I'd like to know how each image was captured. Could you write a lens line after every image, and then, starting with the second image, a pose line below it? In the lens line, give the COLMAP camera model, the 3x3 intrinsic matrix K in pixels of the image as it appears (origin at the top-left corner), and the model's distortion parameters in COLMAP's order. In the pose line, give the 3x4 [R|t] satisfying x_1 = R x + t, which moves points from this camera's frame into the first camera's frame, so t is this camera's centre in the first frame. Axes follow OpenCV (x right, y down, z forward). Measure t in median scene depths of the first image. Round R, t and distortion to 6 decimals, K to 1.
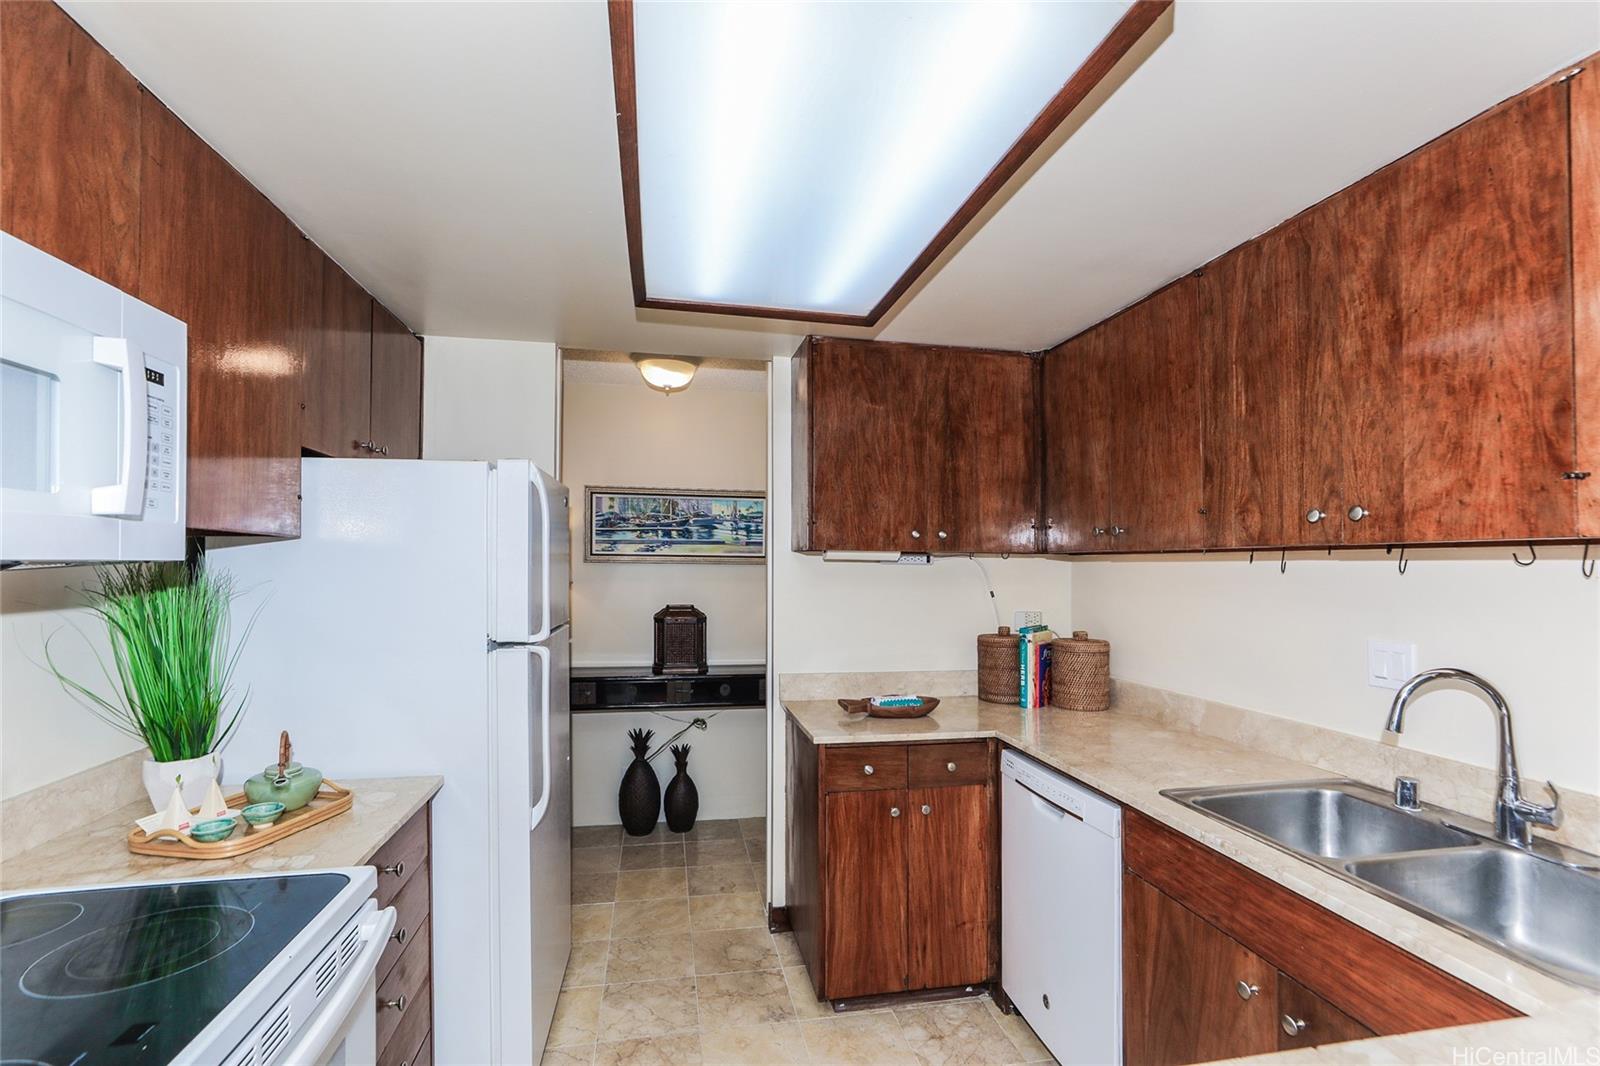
lens RADIAL K [[738.5, 0, 790.4], [0, 738.5, 555.4], [0, 0, 1]] dist [-0.022697, 0.015606]
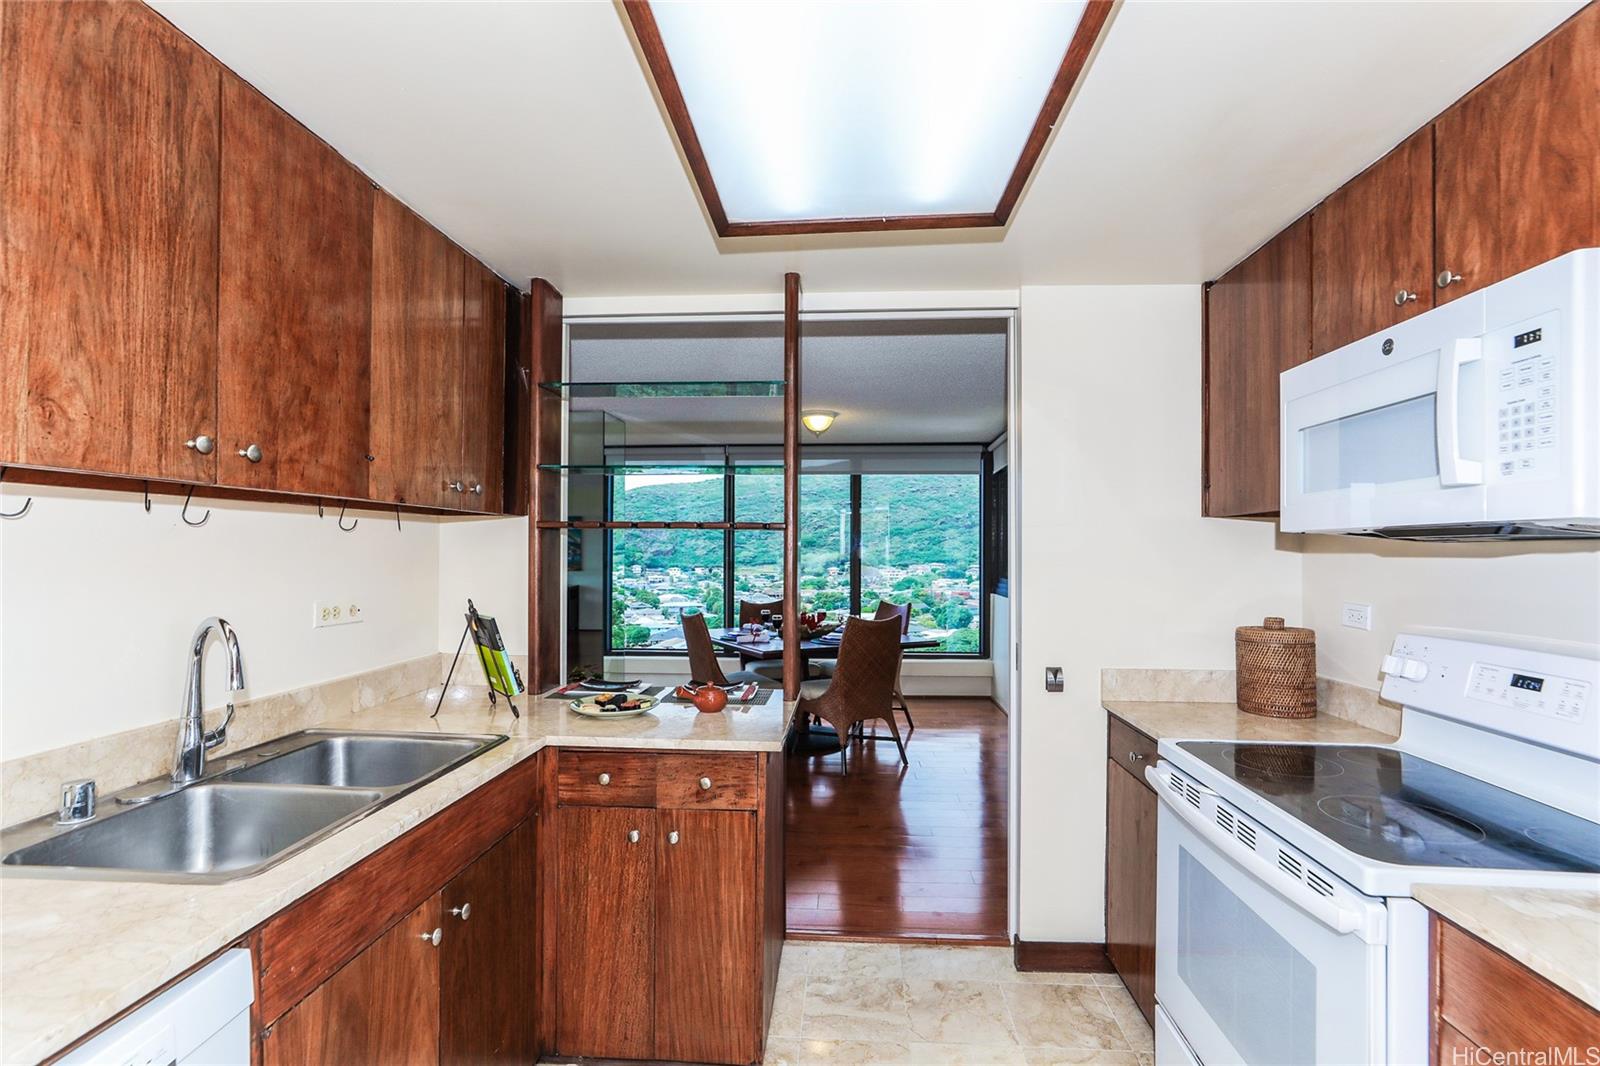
lens RADIAL K [[738.5, 0, 790.4], [0, 738.5, 555.4], [0, 0, 1]] dist [-0.022697, 0.015606]
pose [[-0.969612, -0.002851, 0.244631, -0.079584], [-0.004174, 0.999979, -0.004886, 0.064237], [-0.244612, -0.005759, -0.969604, 1.589962]]
